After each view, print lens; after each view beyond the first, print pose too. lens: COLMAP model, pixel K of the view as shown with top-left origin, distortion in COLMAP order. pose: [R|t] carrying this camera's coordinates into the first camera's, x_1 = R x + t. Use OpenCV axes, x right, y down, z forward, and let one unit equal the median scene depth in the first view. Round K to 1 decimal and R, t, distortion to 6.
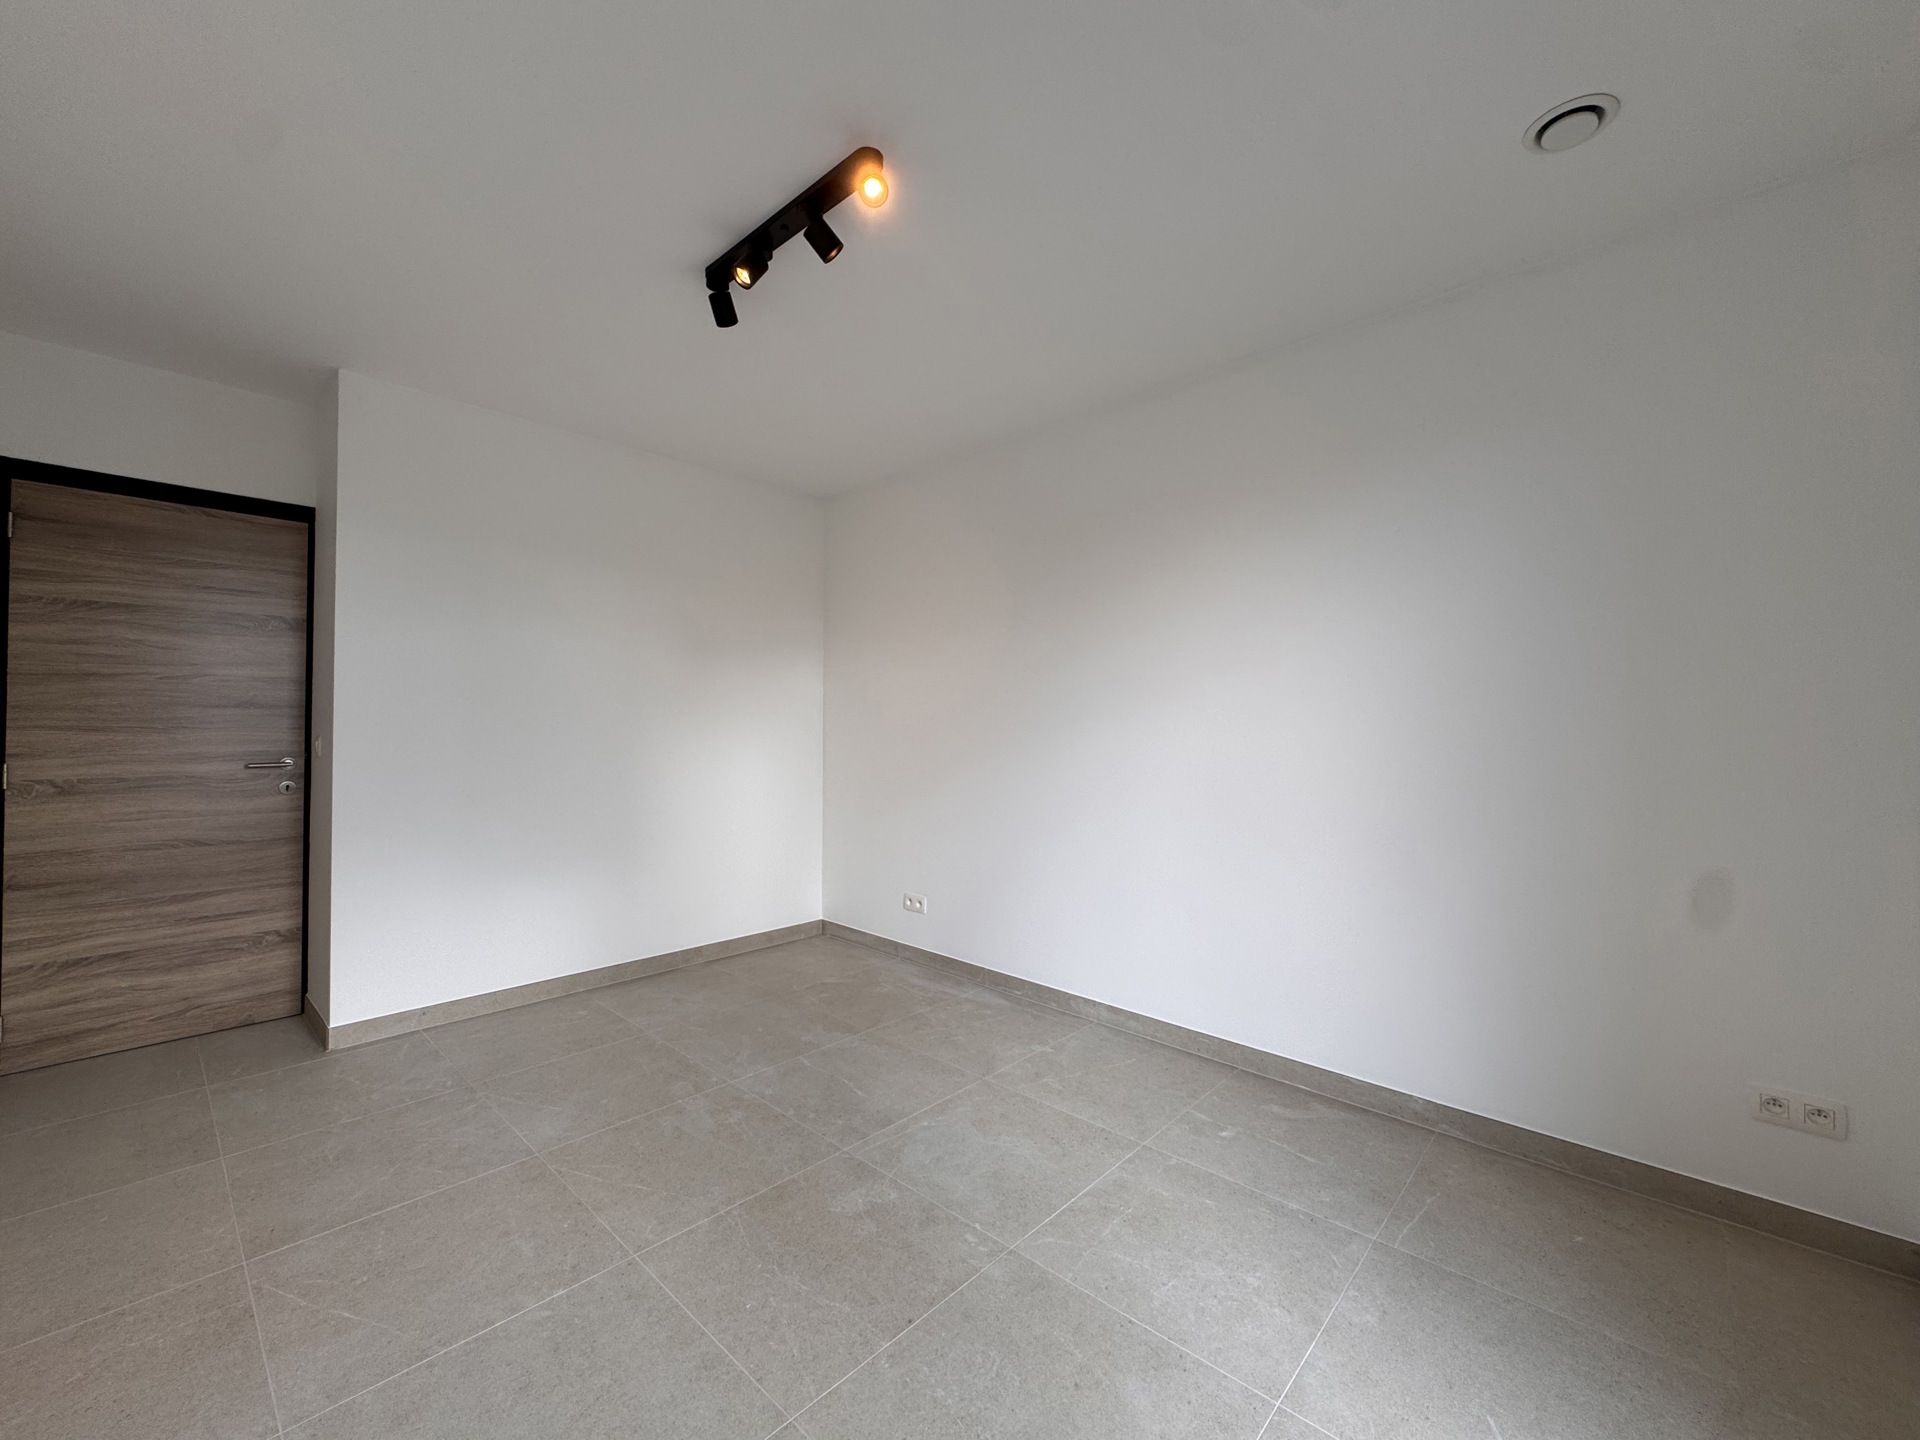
lens RADIAL K [[769.6, 0, 960.0], [0, 769.6, 720.0], [0, 0, 1]] dist [-0.003144, 0.000112]
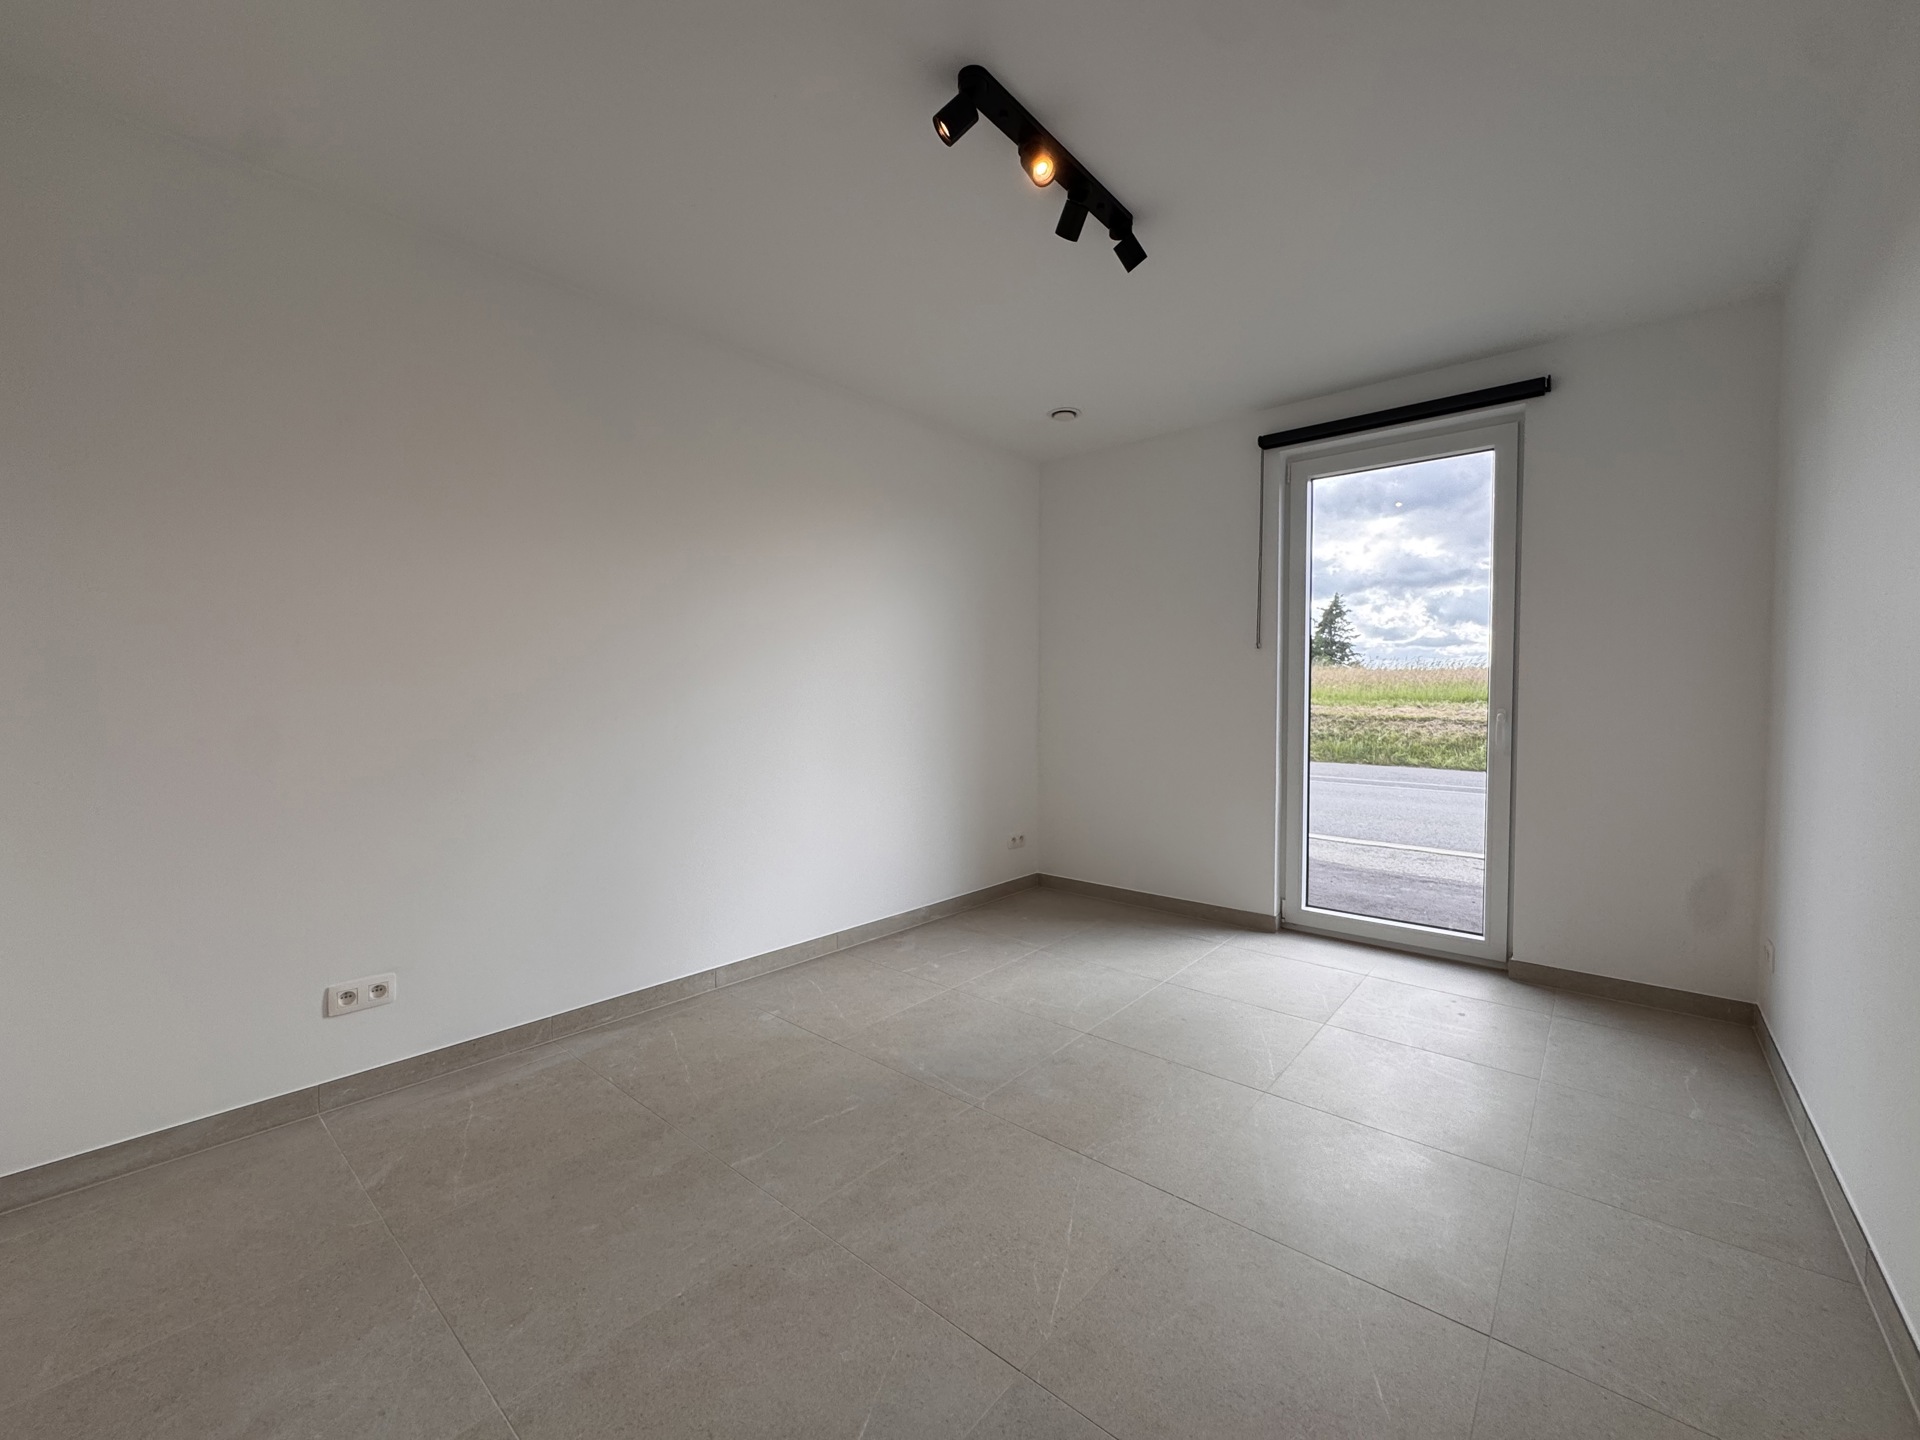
lens RADIAL K [[769.6, 0, 960.0], [0, 769.6, 720.0], [0, 0, 1]] dist [-0.003144, 0.000112]
pose [[-0.045147, -0.037317, 0.998283, -0.985172], [-0.010541, 0.999264, 0.036877, 0.023581], [-0.998925, -0.008858, -0.045507, 0.939477]]
